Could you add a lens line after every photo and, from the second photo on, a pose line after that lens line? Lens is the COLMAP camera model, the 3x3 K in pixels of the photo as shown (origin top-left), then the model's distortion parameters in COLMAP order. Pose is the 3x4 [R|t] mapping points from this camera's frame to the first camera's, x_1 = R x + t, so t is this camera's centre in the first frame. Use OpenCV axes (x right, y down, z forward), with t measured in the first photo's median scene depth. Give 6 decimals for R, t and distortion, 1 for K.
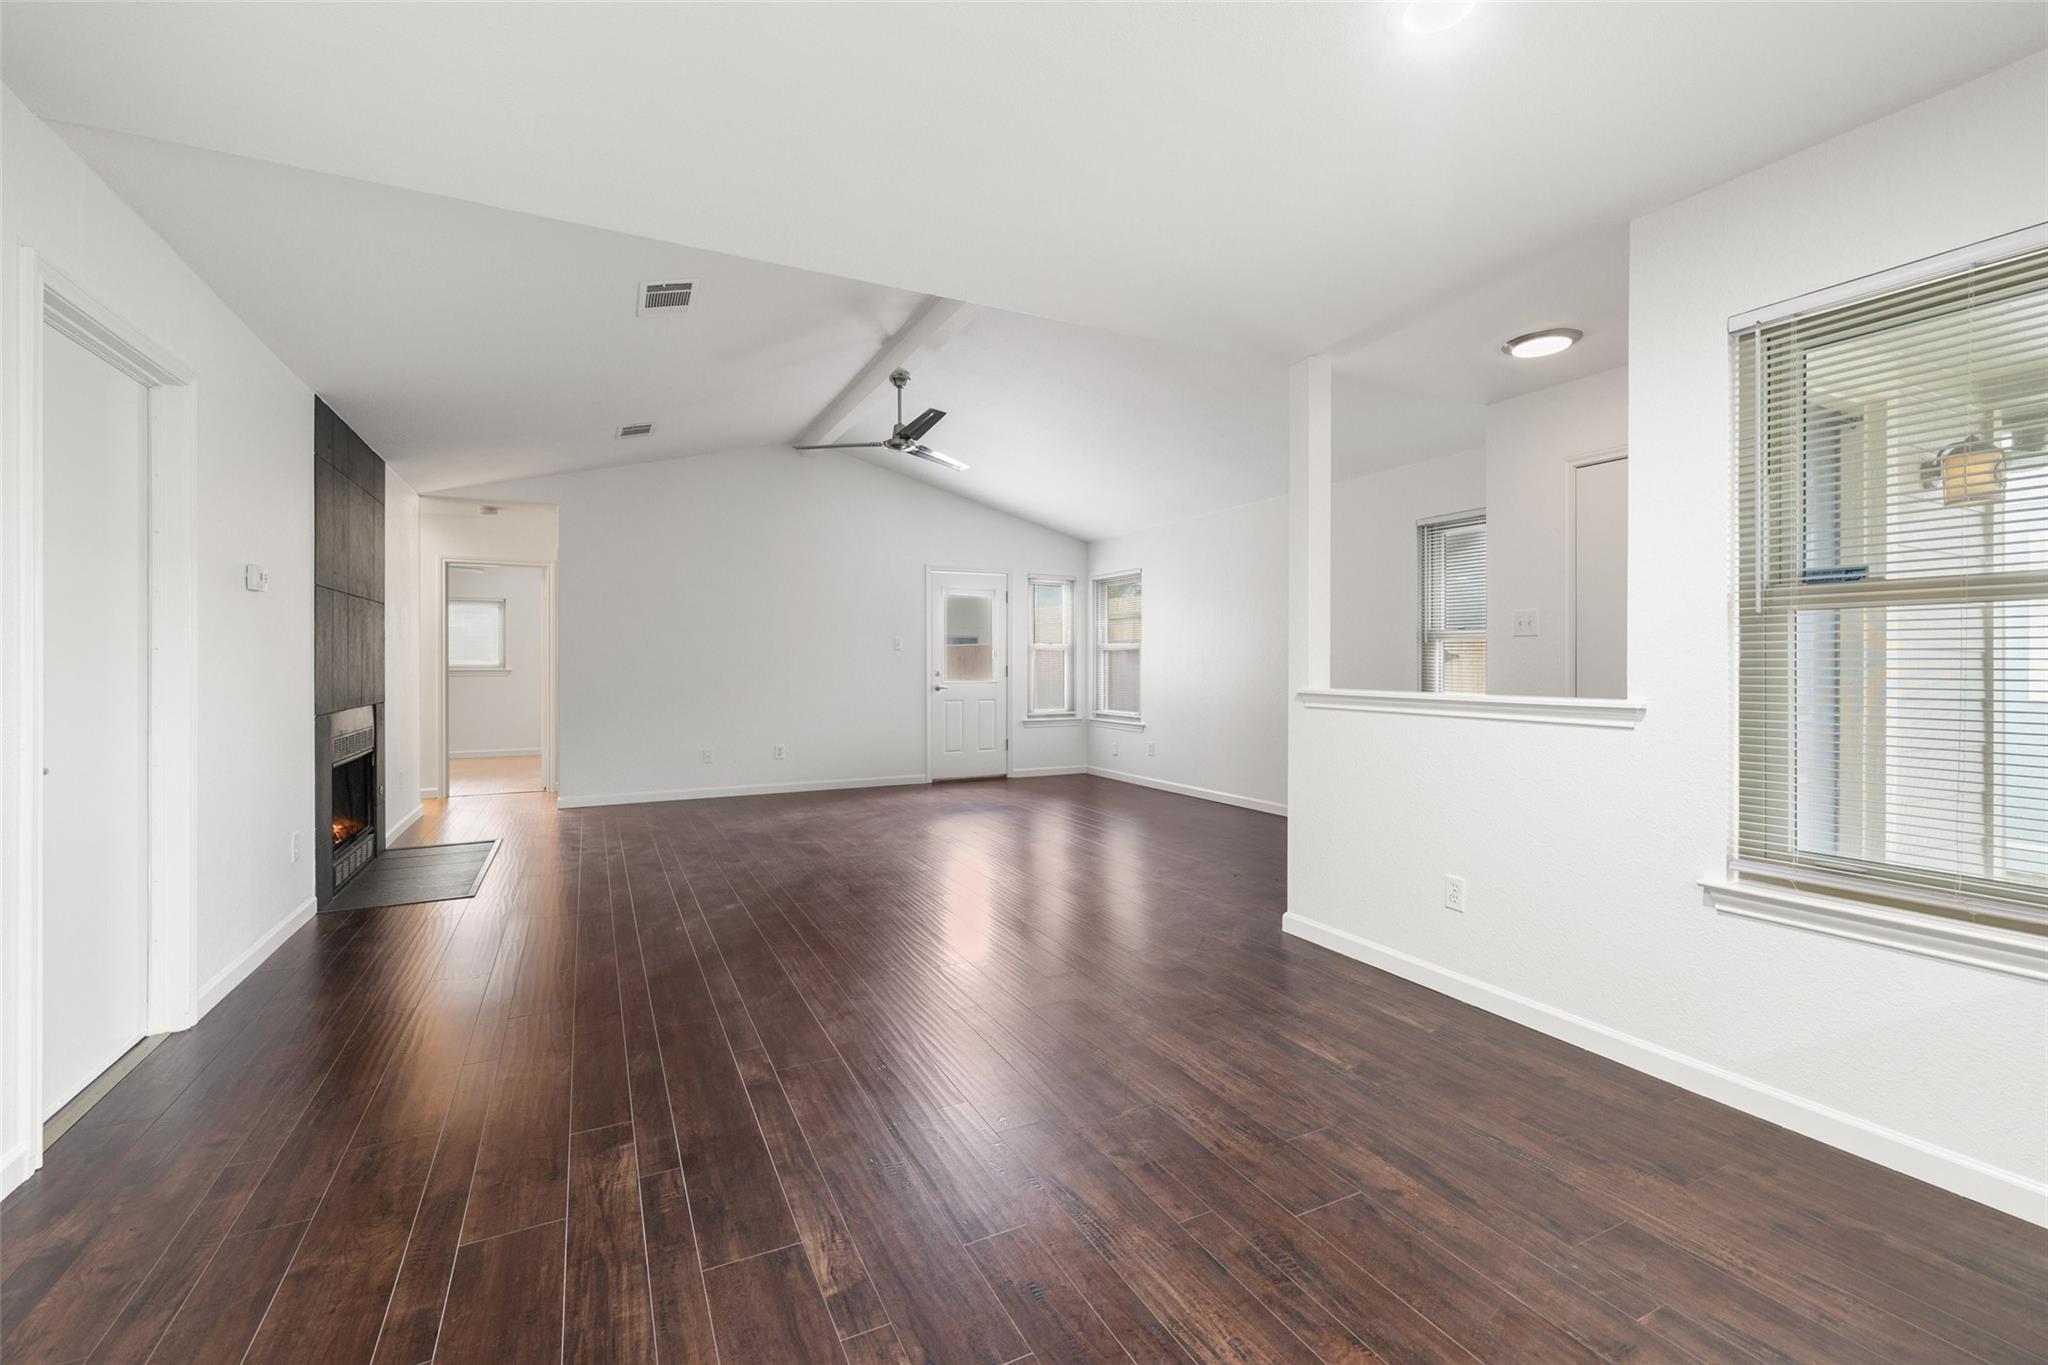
lens RADIAL K [[879.5, 0, 1019.2], [0, 879.5, 663.9], [0, 0, 1]] dist [-0.002251, 0.001599]
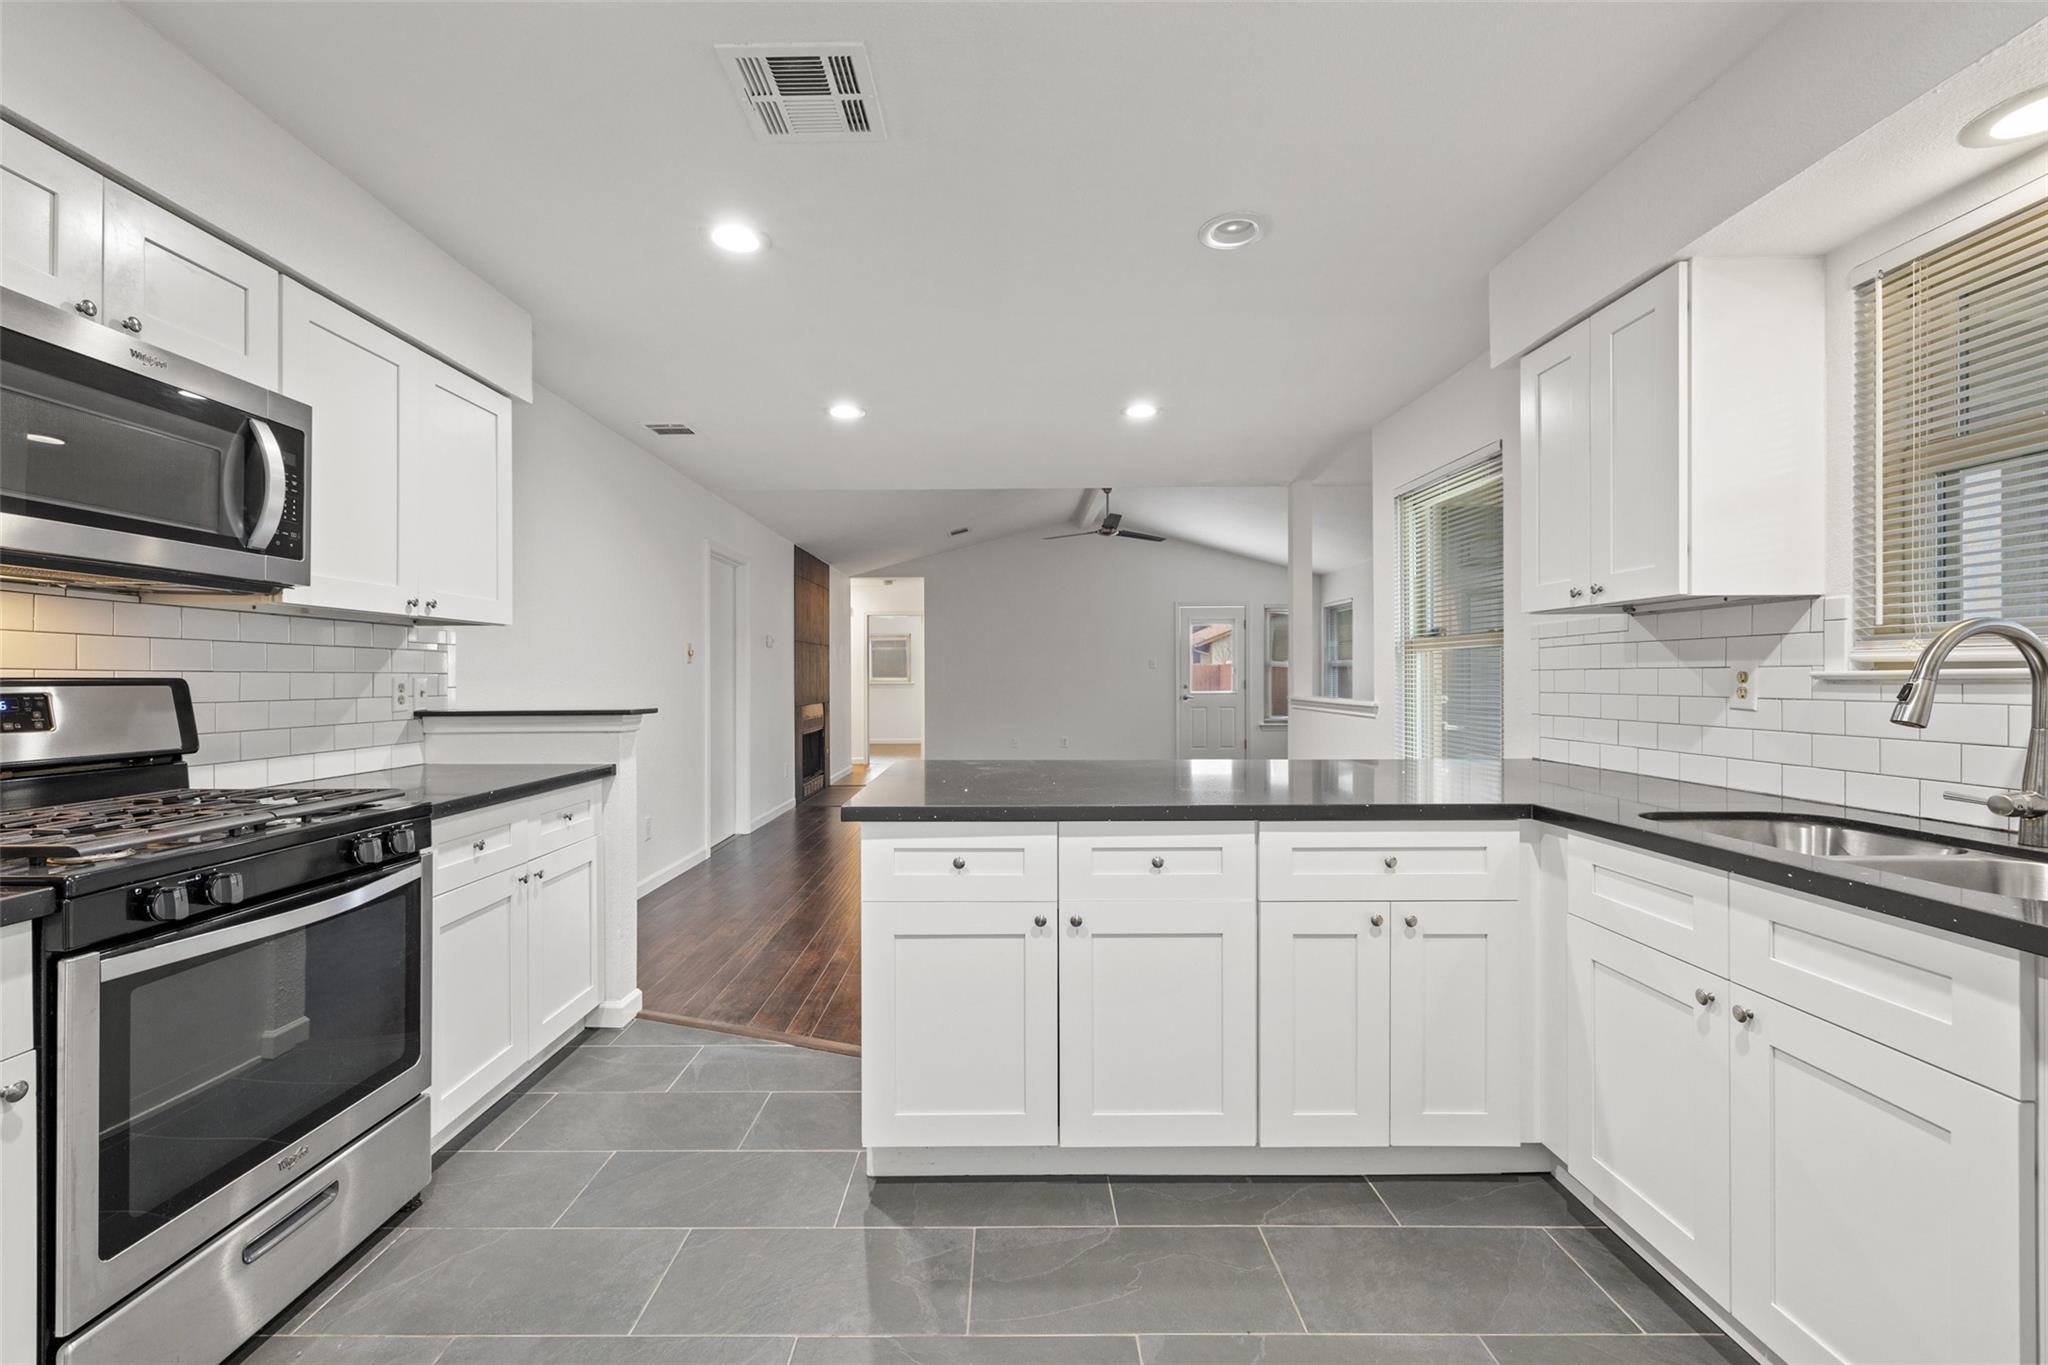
lens RADIAL K [[879.5, 0, 1011.8], [0, 879.5, 674.7], [0, 0, 1]] dist [-0.002251, 0.001599]
pose [[0.898010, -0.004001, -0.439957, 0.510682], [0.002907, 0.999991, -0.003160, -0.005233], [0.439966, 0.001559, 0.898013, -0.564197]]
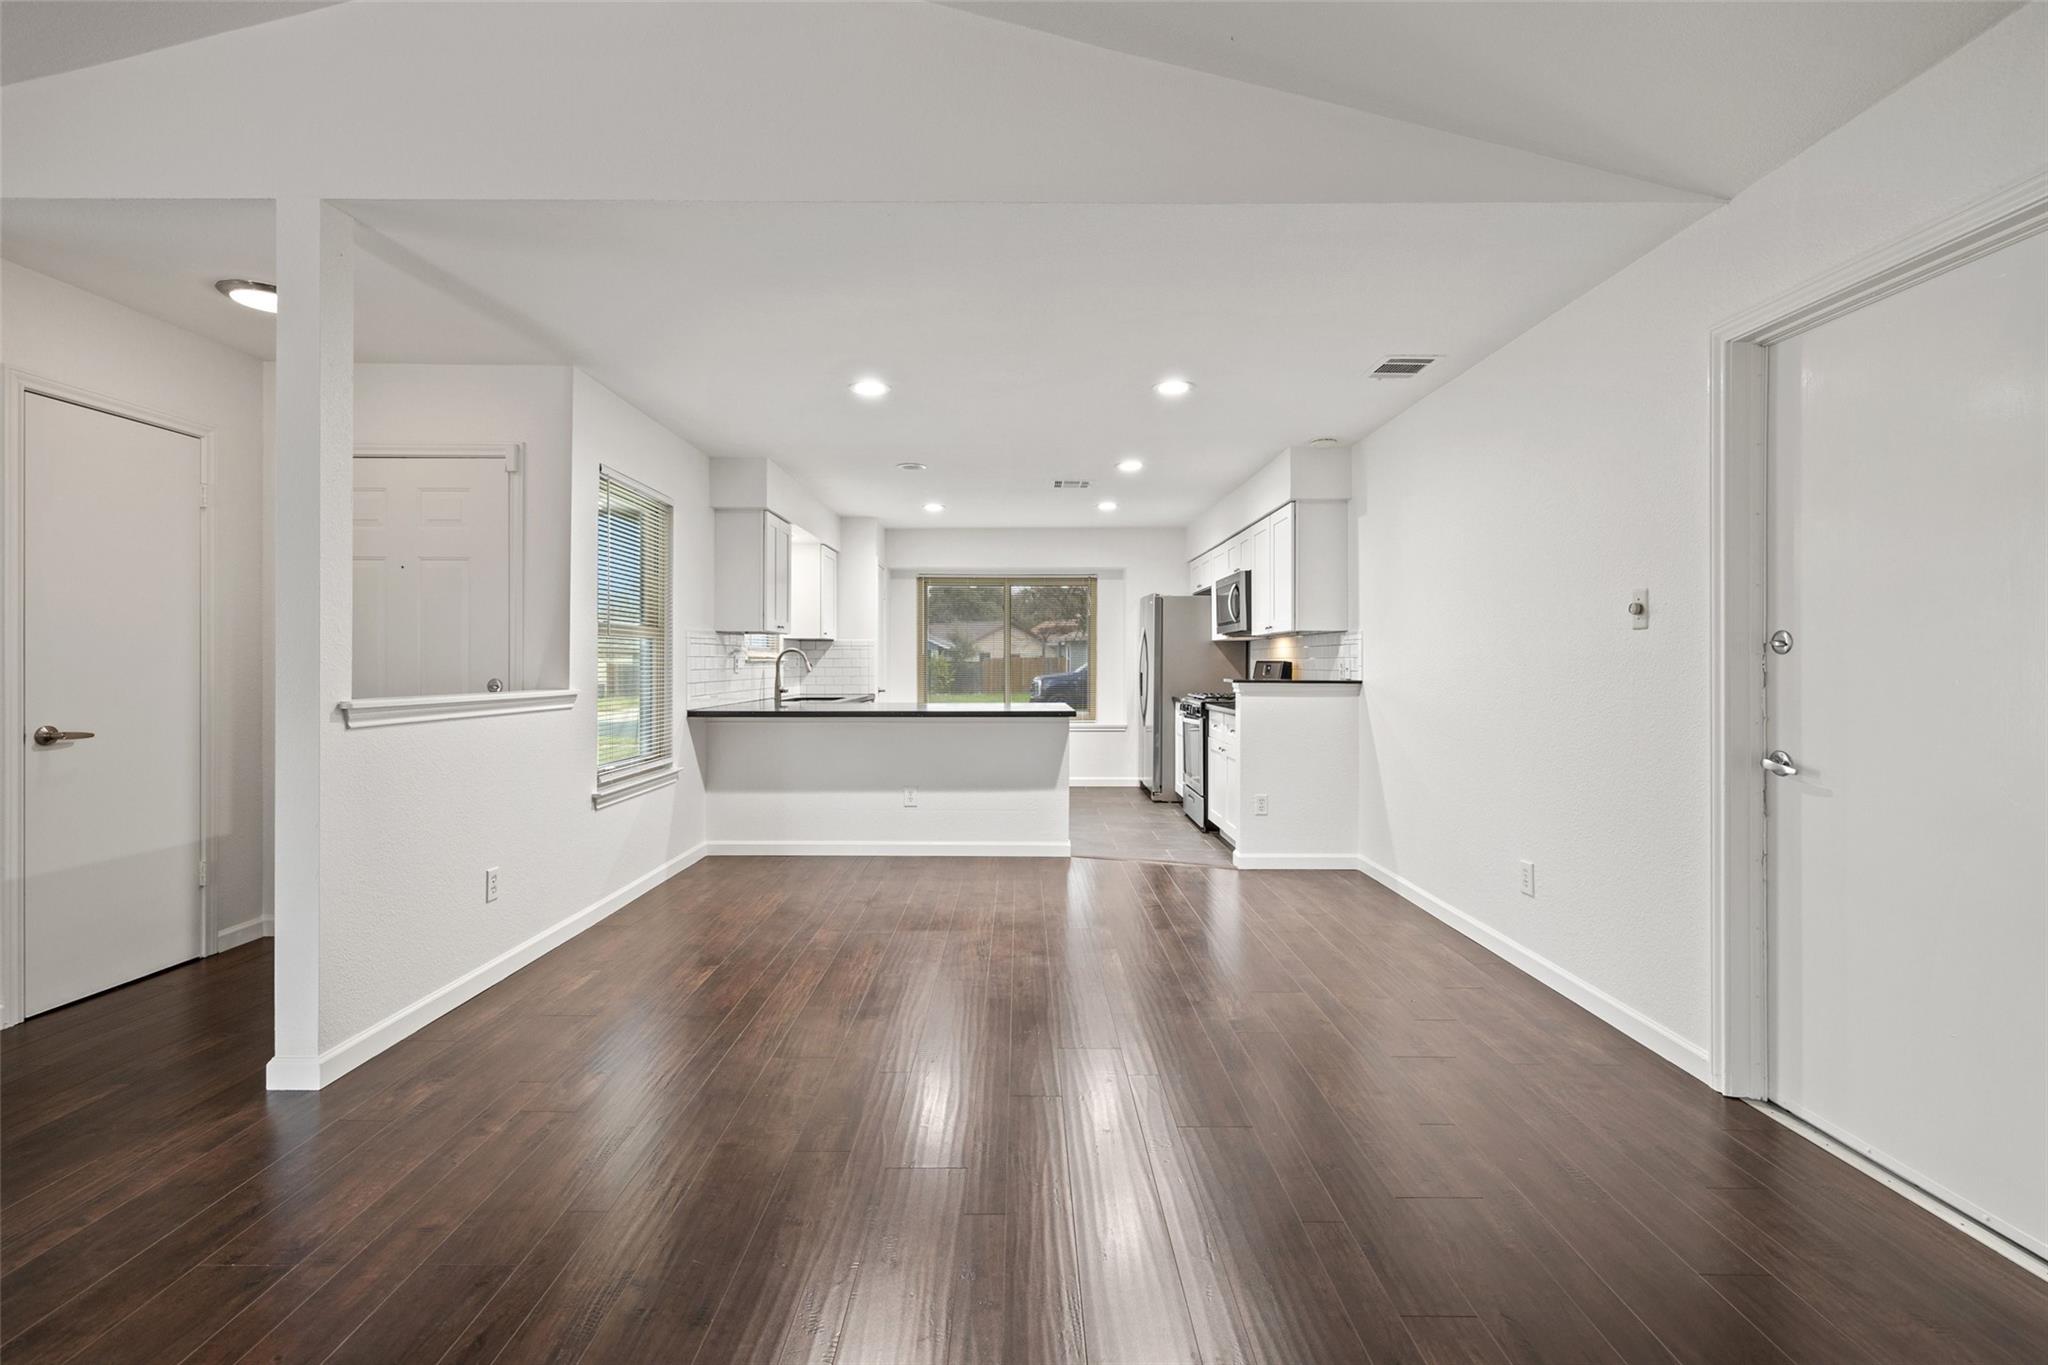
lens RADIAL K [[879.5, 0, 1013.4], [0, 879.5, 662.9], [0, 0, 1]] dist [-0.002251, 0.001599]
pose [[-0.889611, -0.000128, 0.456718, -0.395478], [-0.000580, 0.999999, -0.000850, -0.001166], [-0.456718, -0.001021, -0.889611, 1.224192]]
